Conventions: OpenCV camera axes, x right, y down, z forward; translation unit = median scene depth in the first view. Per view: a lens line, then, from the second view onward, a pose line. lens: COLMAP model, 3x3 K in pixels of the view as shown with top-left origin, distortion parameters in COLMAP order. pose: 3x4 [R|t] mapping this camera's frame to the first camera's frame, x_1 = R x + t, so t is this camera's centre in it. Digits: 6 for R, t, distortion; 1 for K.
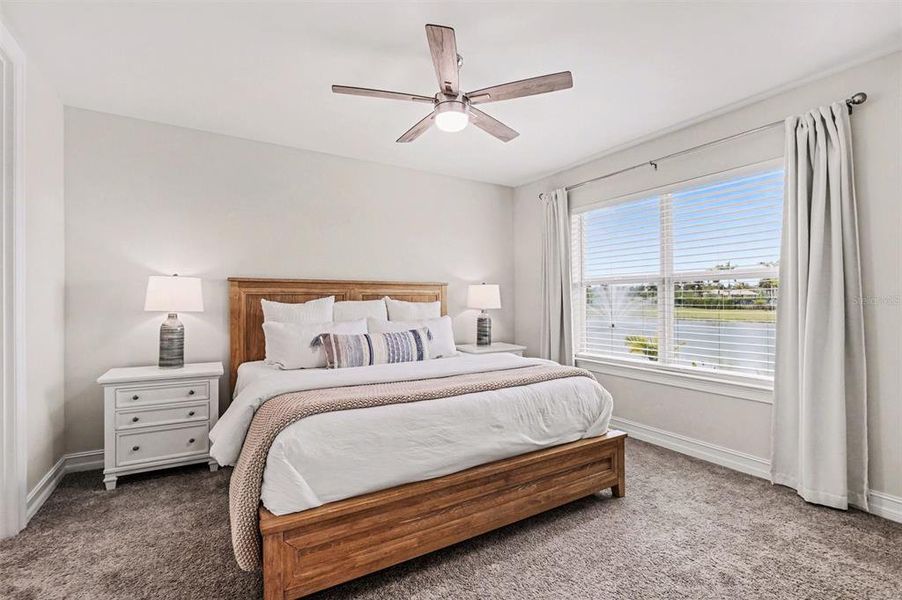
lens RADIAL K [[421.4, 0, 451.0], [0, 421.4, 300.0], [0, 0, 1]] dist [-0.001133, -0.000140]
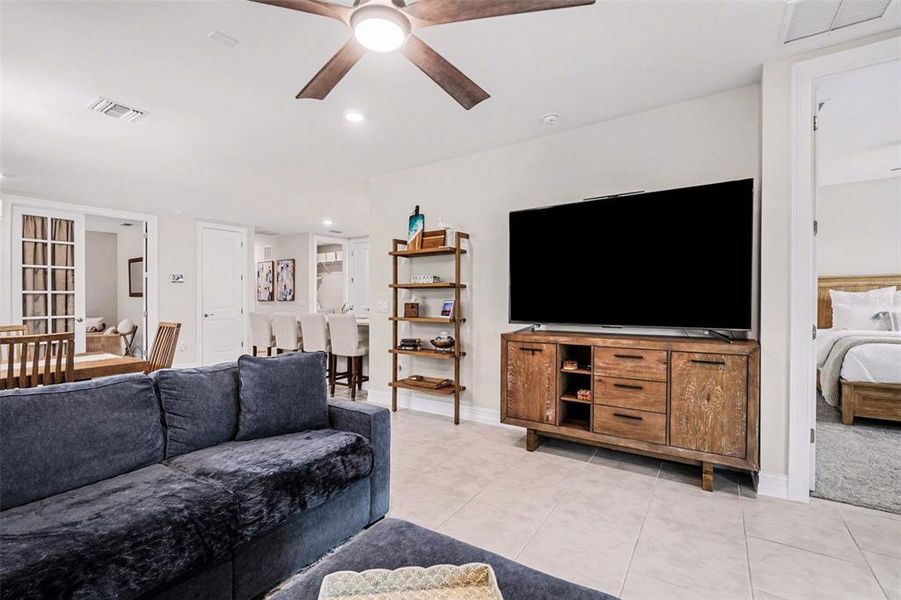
lens RADIAL K [[398.5, 0, 446.3], [0, 398.5, 299.5], [0, 0, 1]] dist [-0.000020, -0.000679]
pose [[0.412849, 0.014235, -0.910688, 0.360955], [0.009624, 0.999754, 0.019990, -0.009127], [0.910749, -0.017018, 0.412611, -1.047170]]
